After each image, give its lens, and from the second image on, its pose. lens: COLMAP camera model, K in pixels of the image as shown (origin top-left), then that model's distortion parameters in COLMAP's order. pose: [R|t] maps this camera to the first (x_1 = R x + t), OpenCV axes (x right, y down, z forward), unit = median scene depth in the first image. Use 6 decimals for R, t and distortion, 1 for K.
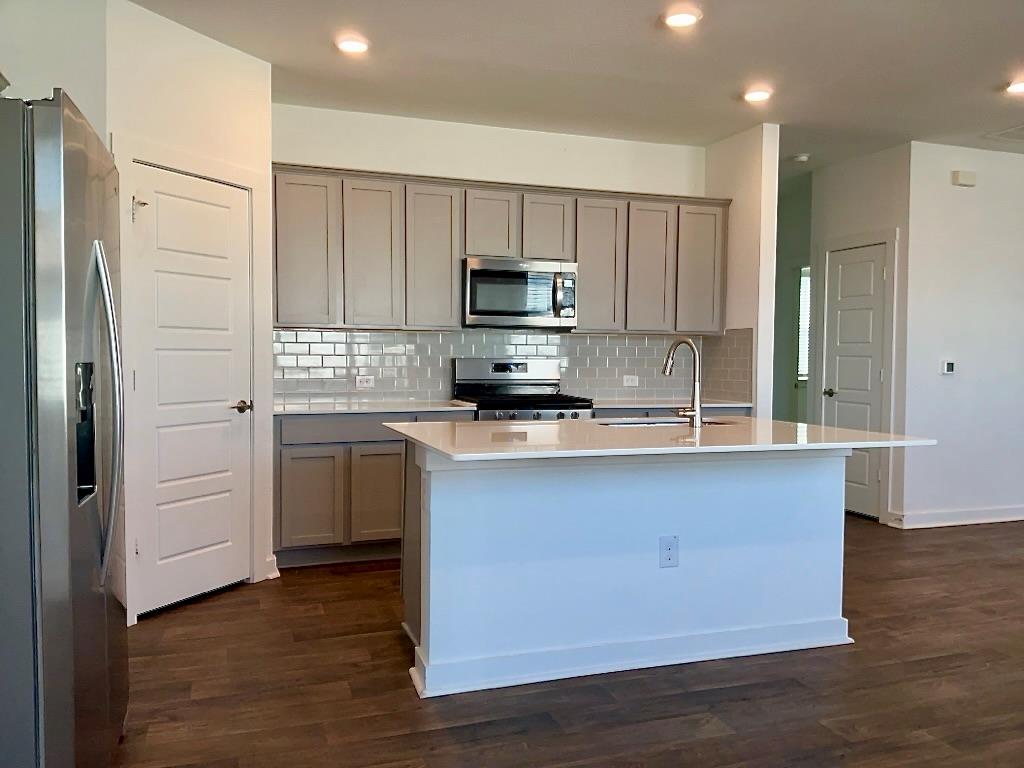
lens RADIAL K [[808.1, 0, 508.8], [0, 808.1, 384.9], [0, 0, 1]] dist [0.103634, -0.207973]
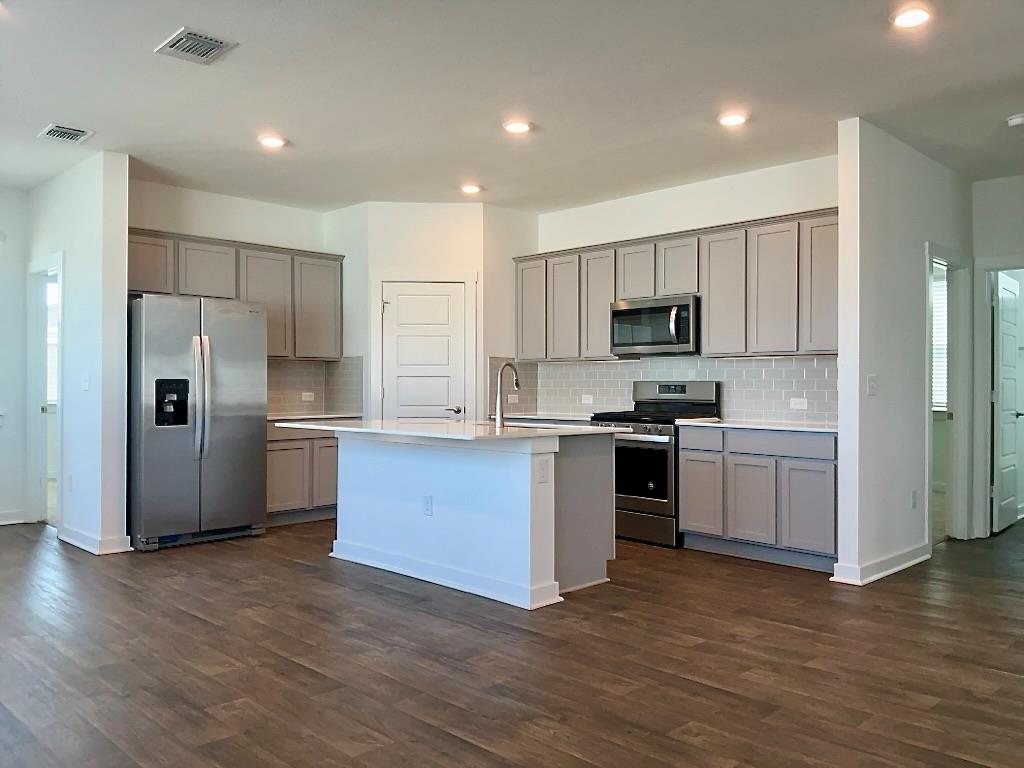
lens RADIAL K [[808.1, 0, 508.8], [0, 808.1, 384.9], [0, 0, 1]] dist [0.103634, -0.207973]
pose [[0.441604, -0.006833, -0.897184, 0.960531], [-0.033431, 0.999151, -0.024065, 0.008421], [0.896587, 0.040621, 0.441001, 0.278675]]
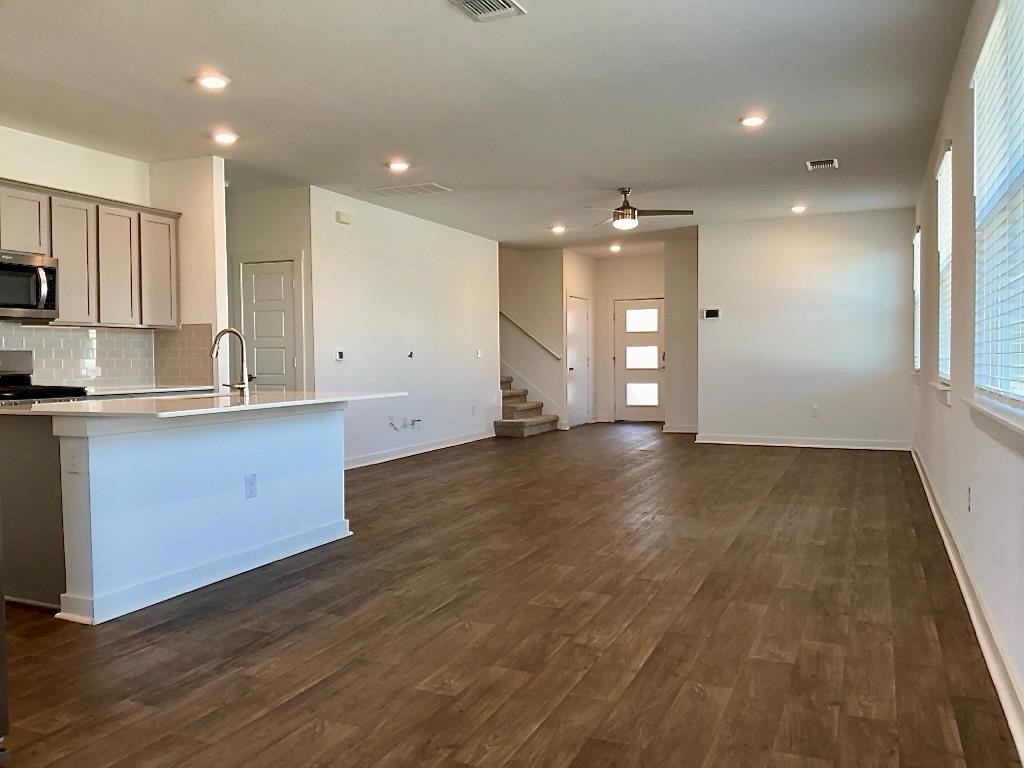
lens RADIAL K [[808.1, 0, 508.8], [0, 808.1, 384.9], [0, 0, 1]] dist [0.103634, -0.207973]
pose [[0.676557, -0.038550, 0.735381, -0.301651], [0.039112, 0.999100, 0.016391, 0.018626], [-0.735351, 0.017673, 0.677456, -0.142509]]
